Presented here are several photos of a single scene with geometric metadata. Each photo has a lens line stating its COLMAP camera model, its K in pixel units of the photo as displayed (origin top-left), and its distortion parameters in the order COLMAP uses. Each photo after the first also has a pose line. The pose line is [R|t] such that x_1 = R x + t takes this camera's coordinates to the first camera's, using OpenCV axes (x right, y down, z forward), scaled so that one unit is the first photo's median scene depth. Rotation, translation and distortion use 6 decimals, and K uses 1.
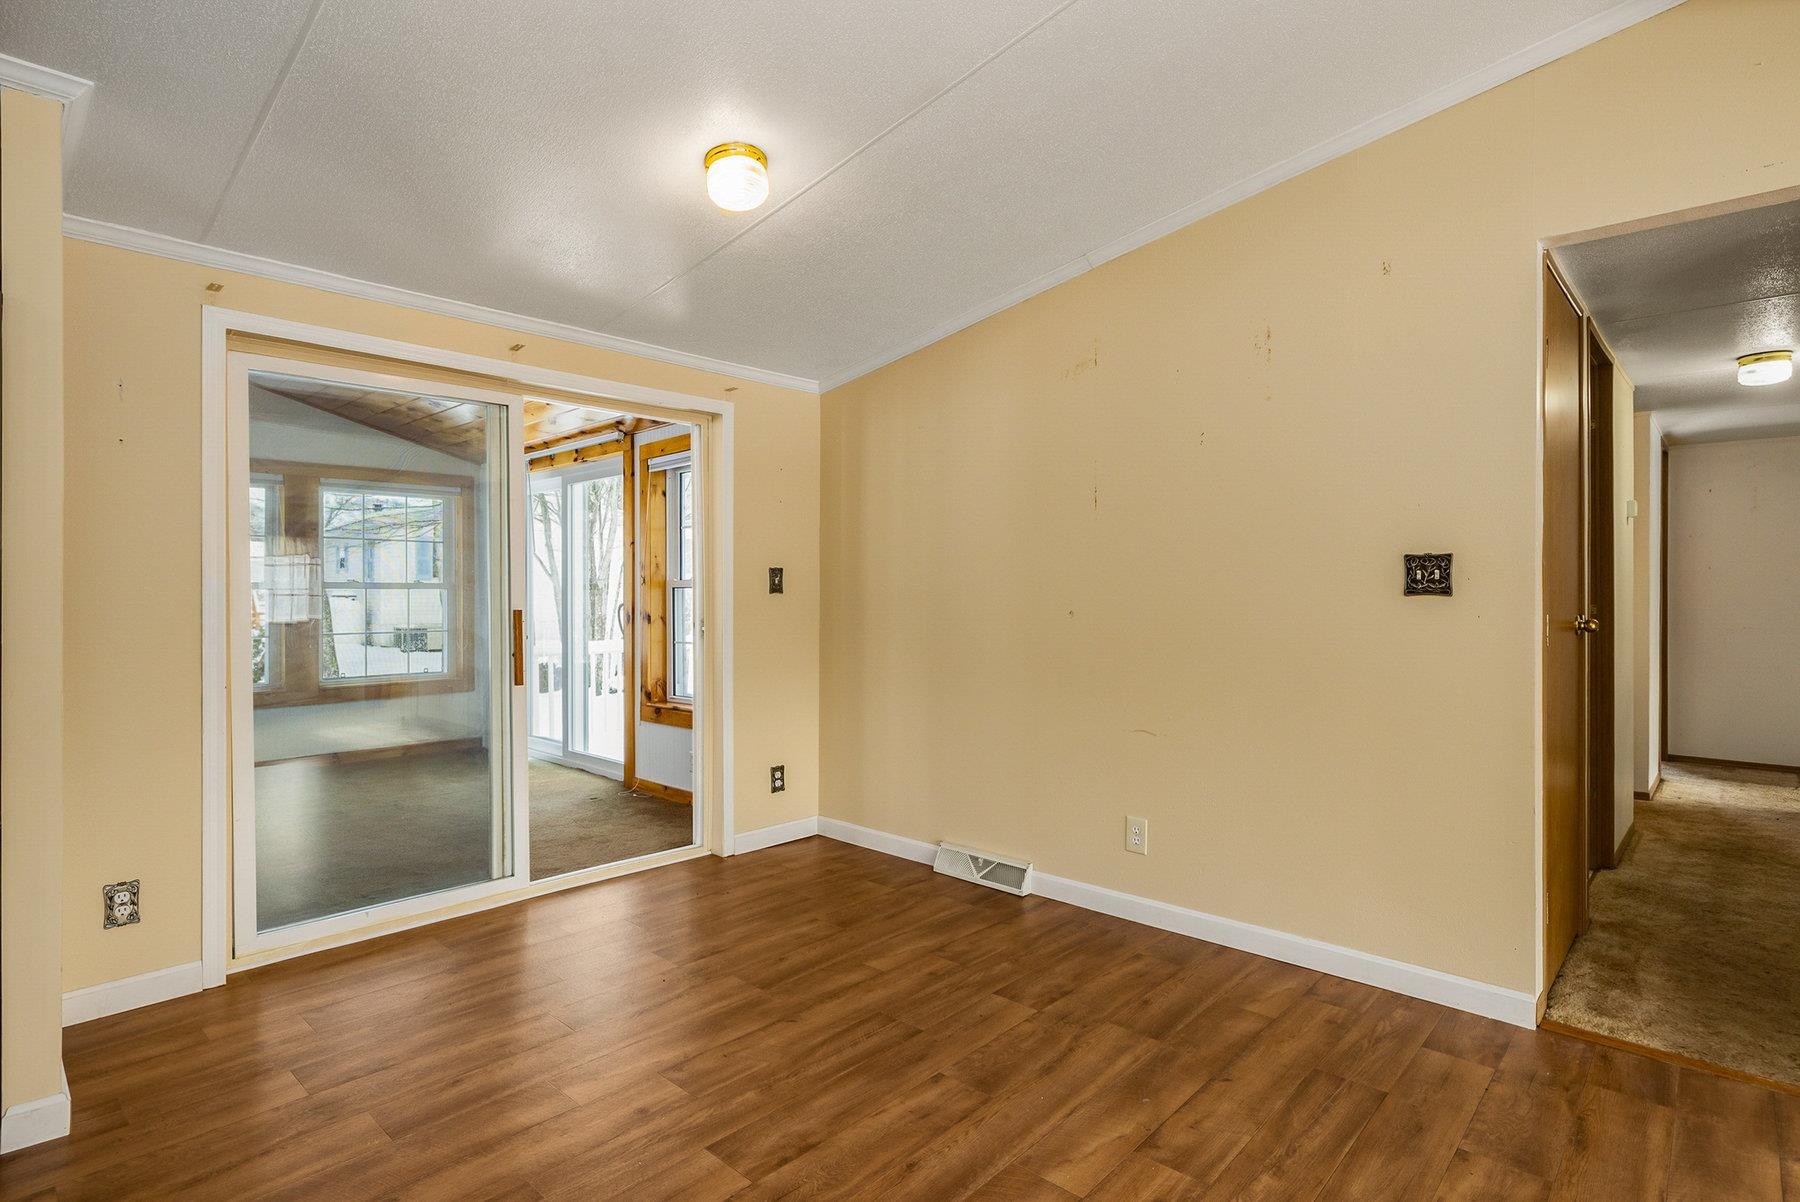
lens RADIAL K [[914.9, 0, 900.0], [0, 914.9, 601.0], [0, 0, 1]] dist [-0.004790, 0.001637]
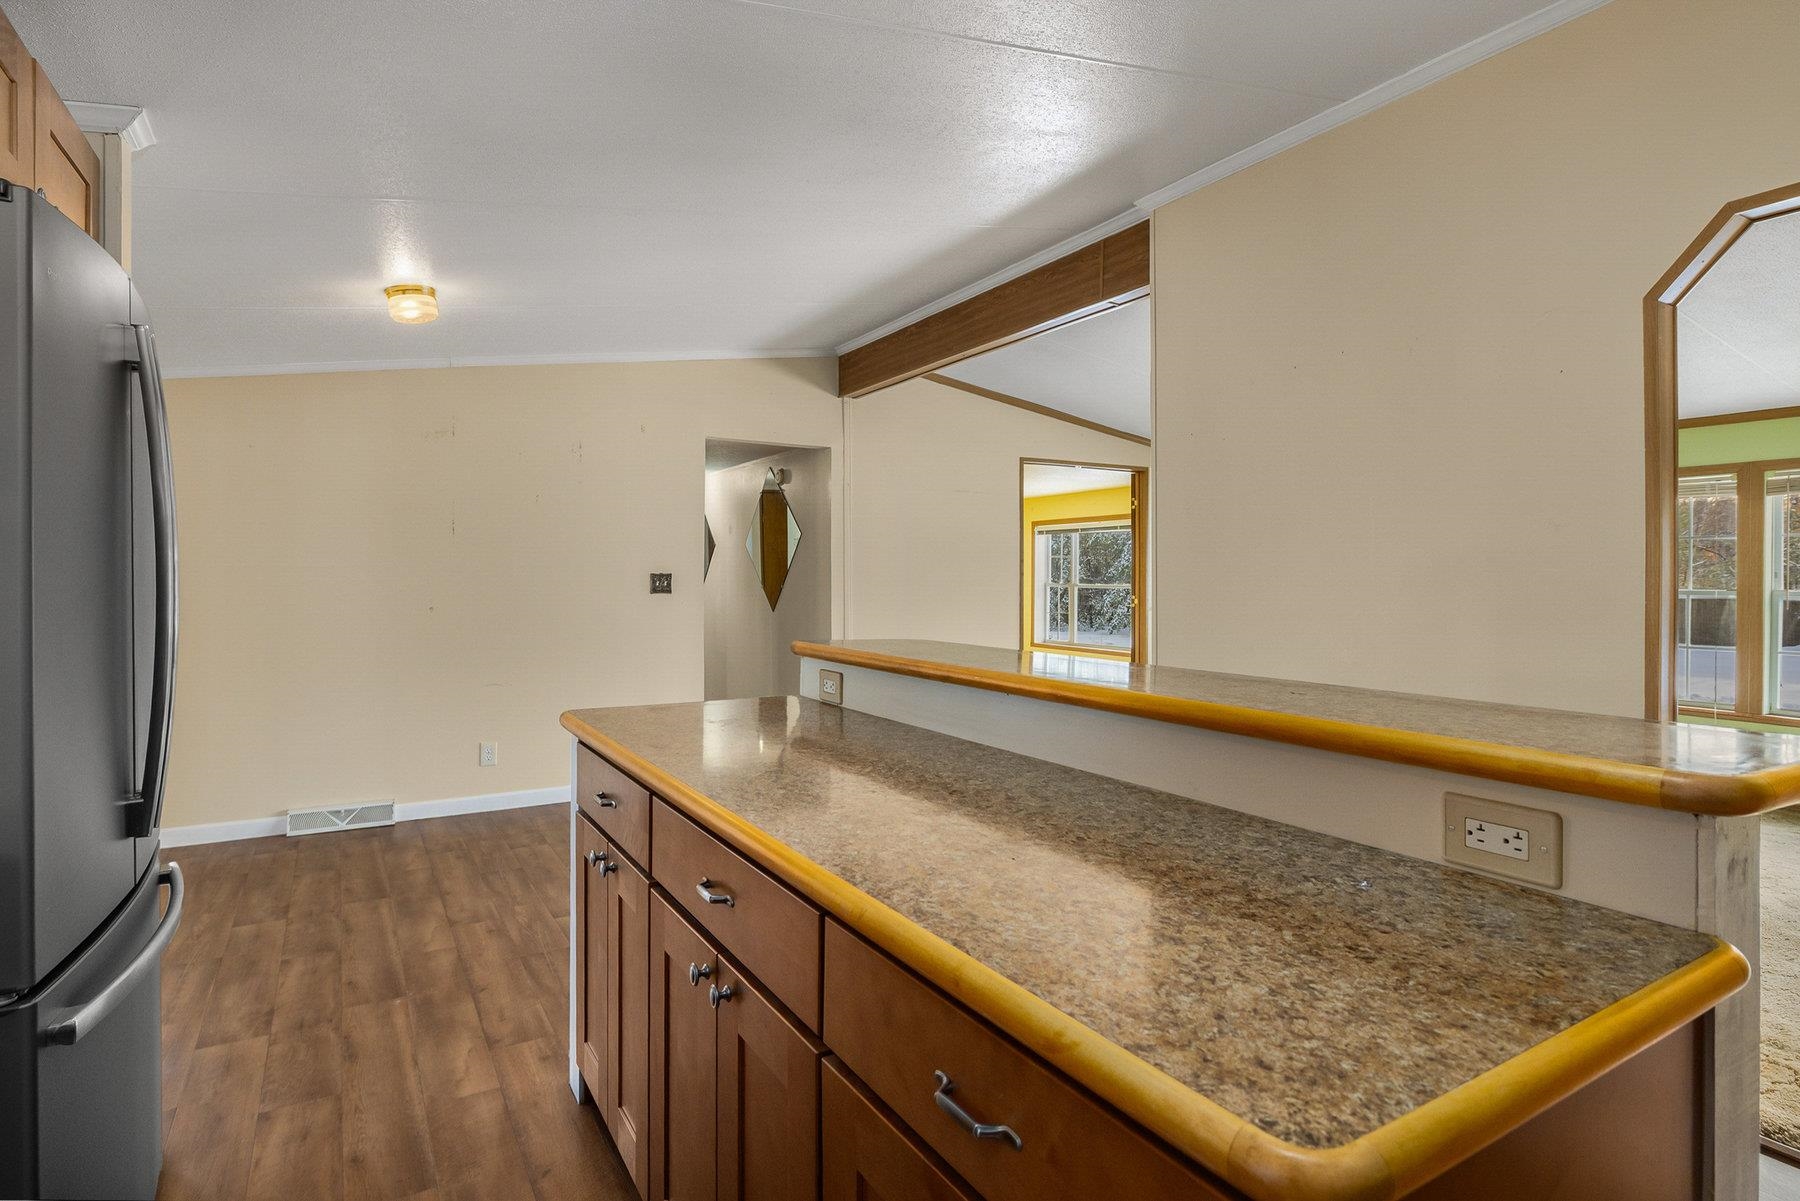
lens RADIAL K [[914.9, 0, 900.0], [0, 914.9, 600.5], [0, 0, 1]] dist [-0.004790, 0.001637]
pose [[0.270928, -0.016701, 0.962455, -0.810521], [0.014294, 0.999809, 0.013326, -0.006439], [-0.962493, 0.010147, 0.271115, -0.049723]]
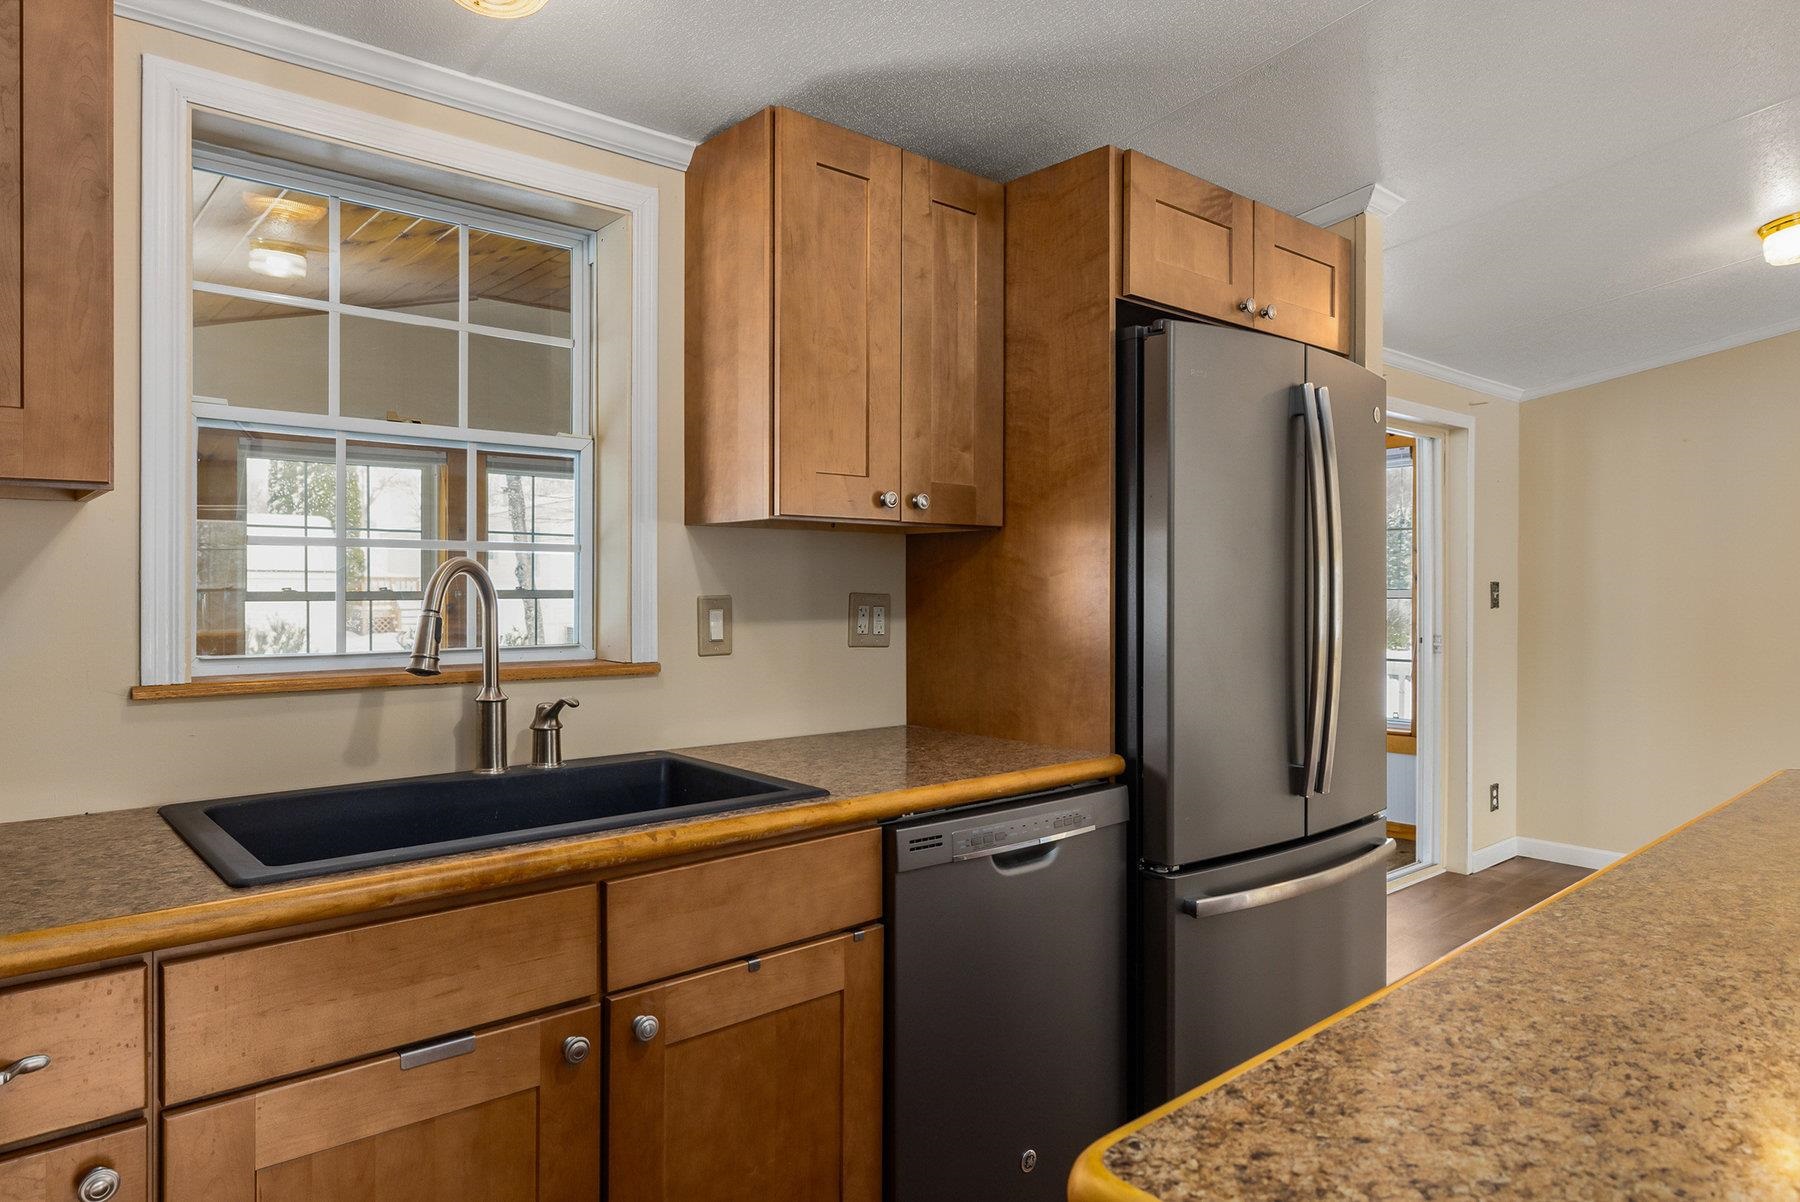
lens RADIAL K [[1109.2, 0, 900.0], [0, 1109.2, 601.0], [0, 0, 1]] dist [0.001772, 0.001717]
pose [[0.994872, 0.002492, -0.101113, -0.665950], [-0.003396, 0.999956, -0.008774, -0.003105], [0.101086, 0.009072, 0.994836, -0.255023]]
